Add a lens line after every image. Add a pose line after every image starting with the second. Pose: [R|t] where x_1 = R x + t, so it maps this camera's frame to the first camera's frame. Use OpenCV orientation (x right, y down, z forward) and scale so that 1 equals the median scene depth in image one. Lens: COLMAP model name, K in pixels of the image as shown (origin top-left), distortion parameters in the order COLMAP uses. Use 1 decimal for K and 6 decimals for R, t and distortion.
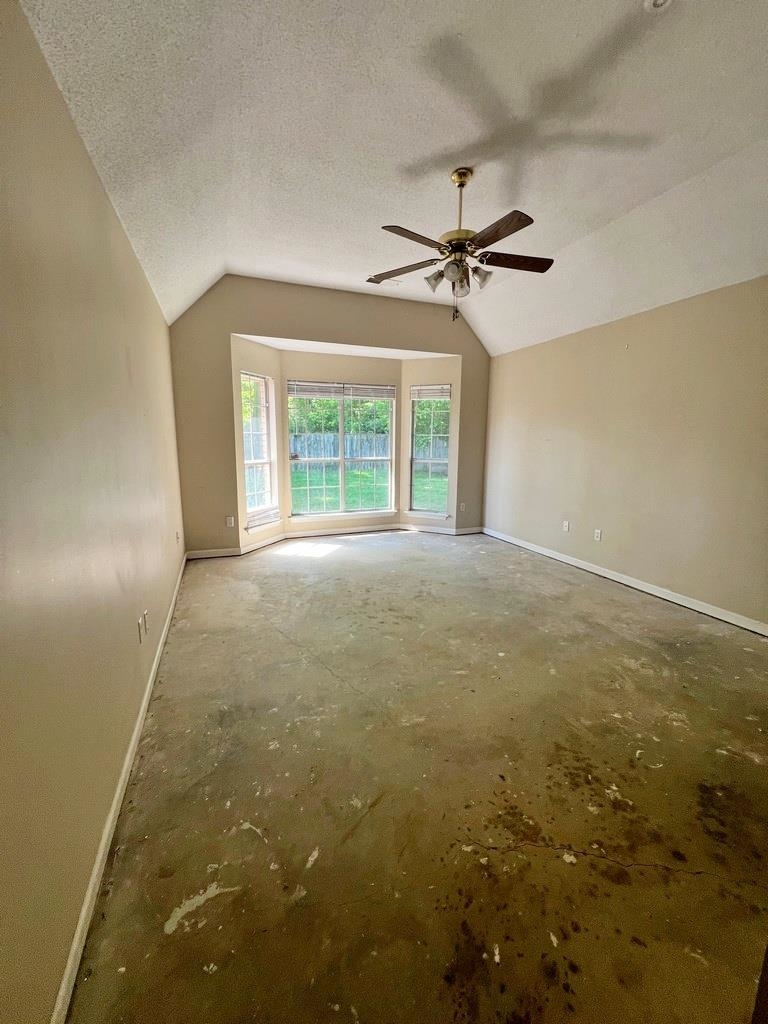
lens RADIAL K [[411.5, 0, 383.8], [0, 411.5, 510.5], [0, 0, 1]] dist [-0.001714, -0.000016]
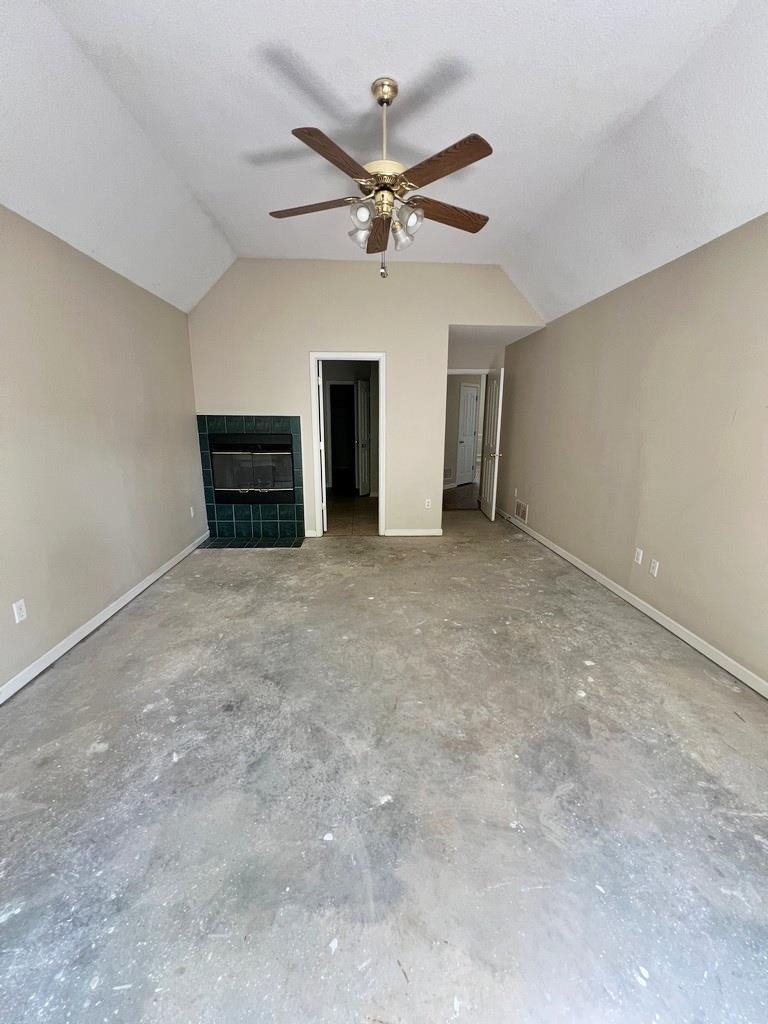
lens RADIAL K [[411.5, 0, 384.3], [0, 411.5, 513.8], [0, 0, 1]] dist [-0.001714, -0.000016]
pose [[-0.949369, -0.088393, 0.301472, -0.104544], [0.038741, 0.919340, 0.391552, -0.361235], [-0.311766, 0.383406, -0.869368, 1.877182]]
